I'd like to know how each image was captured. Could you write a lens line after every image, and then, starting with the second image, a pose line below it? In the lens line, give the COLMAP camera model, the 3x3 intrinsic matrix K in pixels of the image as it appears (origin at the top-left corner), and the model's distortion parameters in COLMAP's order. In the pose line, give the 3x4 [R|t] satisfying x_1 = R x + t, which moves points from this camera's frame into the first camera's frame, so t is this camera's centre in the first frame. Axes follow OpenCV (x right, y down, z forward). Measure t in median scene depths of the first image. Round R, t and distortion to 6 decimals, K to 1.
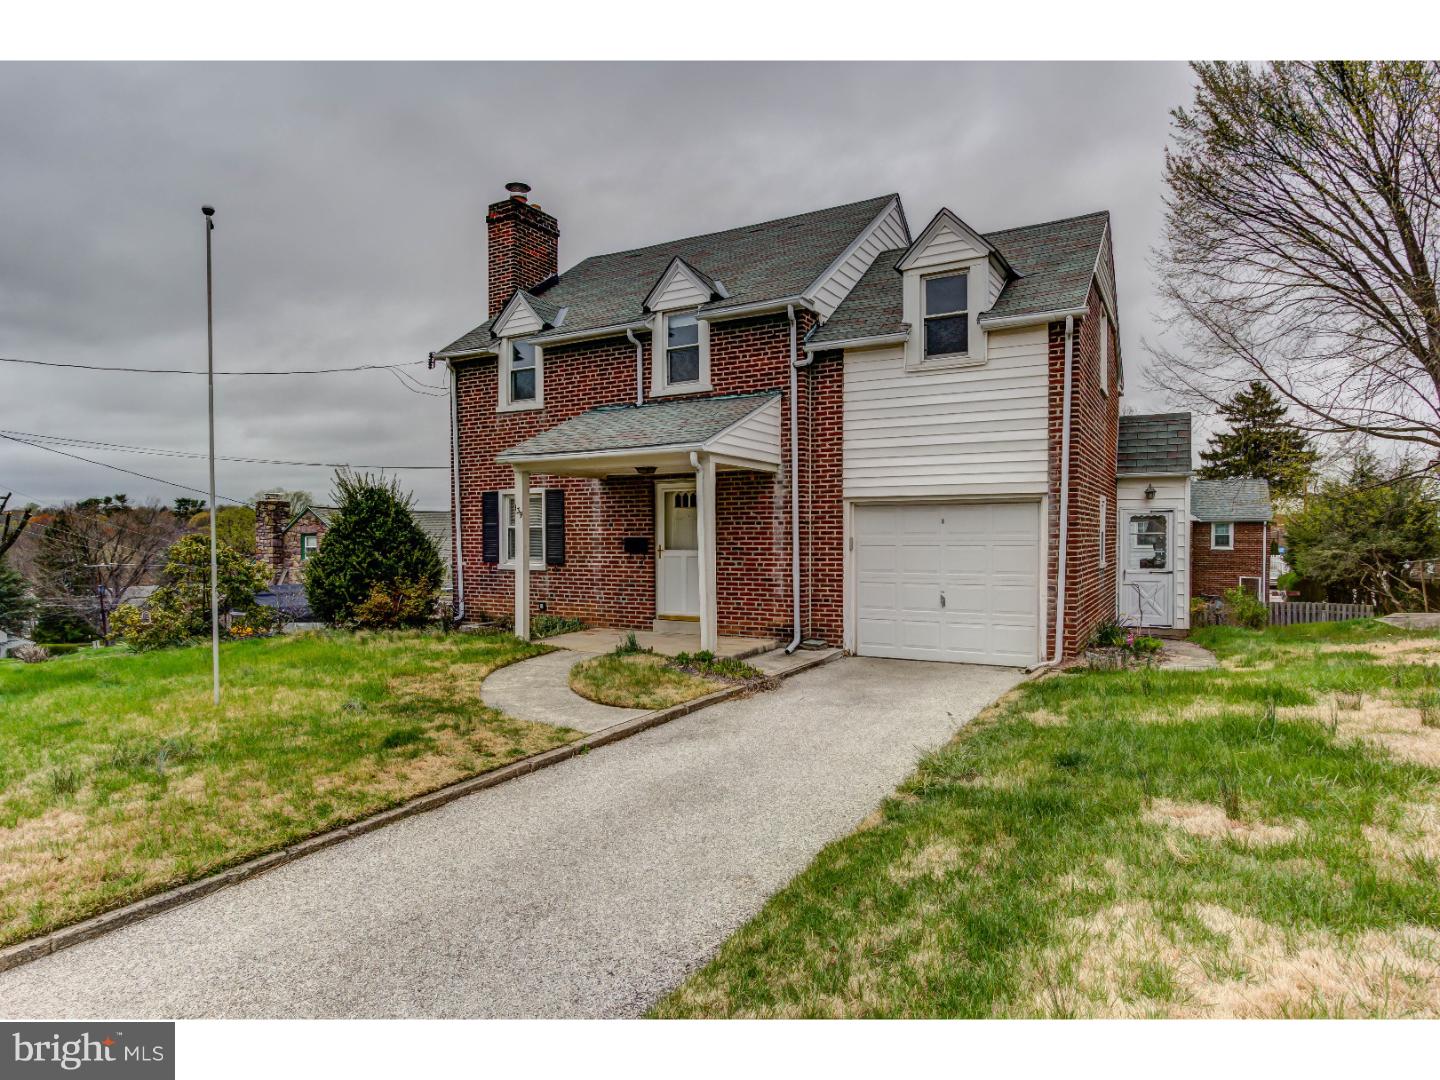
lens RADIAL K [[826.1, 0, 721.2], [0, 826.1, 547.4], [0, 0, 1]] dist [-0.004541, -0.001094]
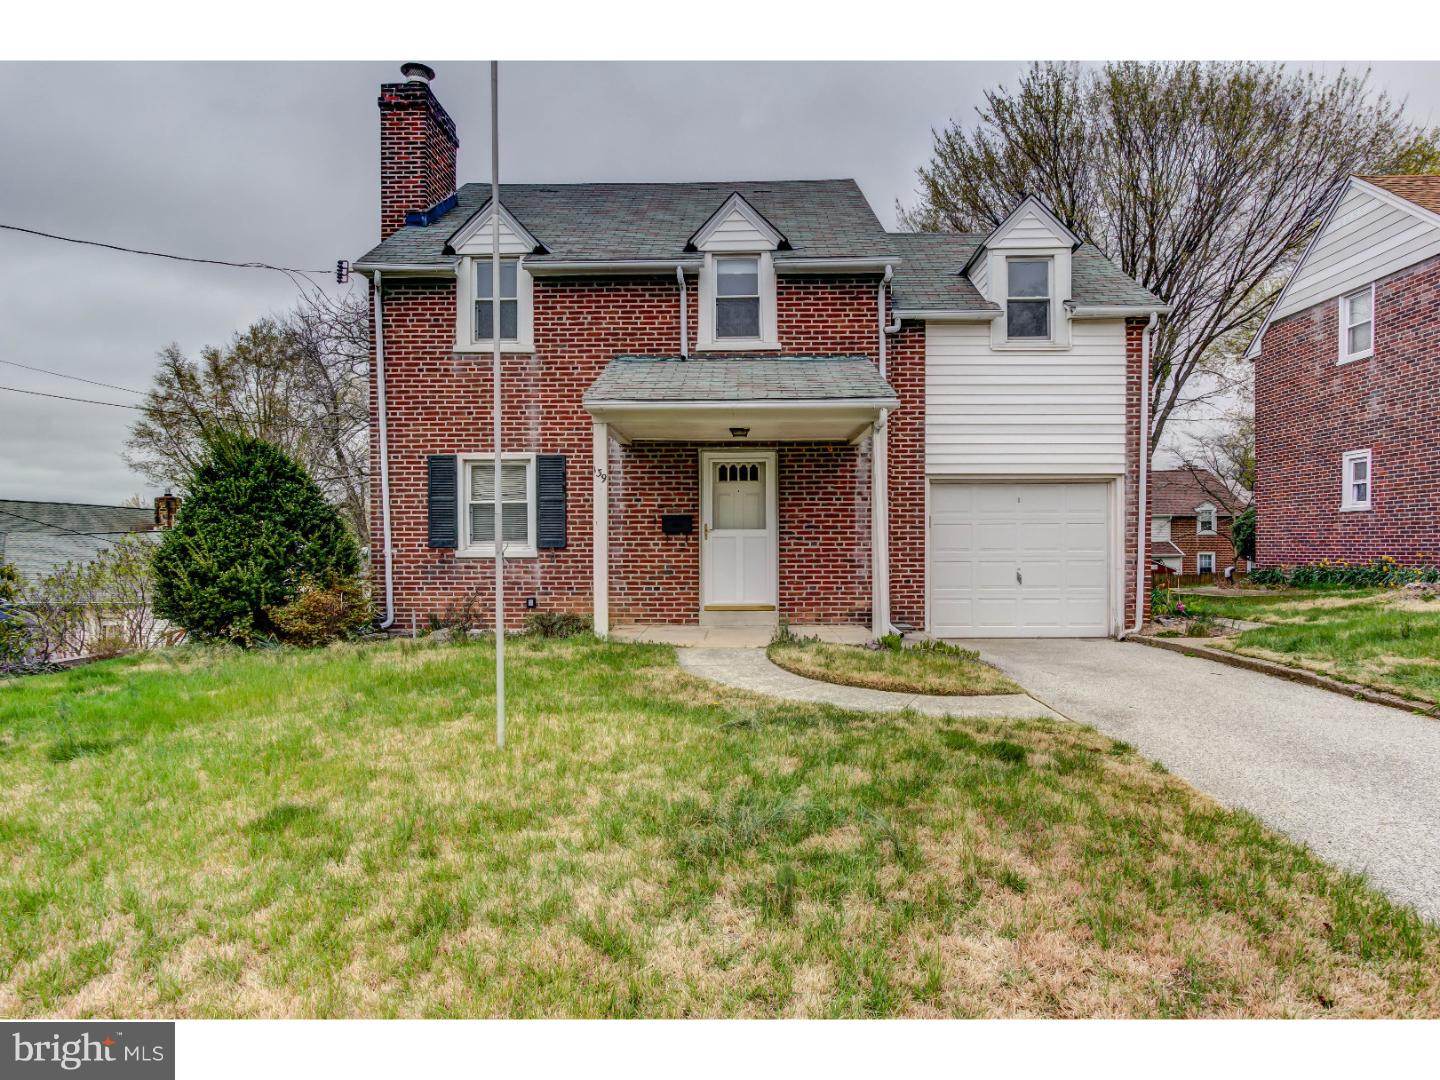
lens RADIAL K [[826.1, 0, 721.2], [0, 826.1, 547.4], [0, 0, 1]] dist [-0.004541, -0.001094]
pose [[0.880813, 0.000880, 0.473464, -0.487404], [0.006741, 0.999874, -0.014399, 0.035427], [-0.473416, 0.015875, 0.880696, 0.250130]]
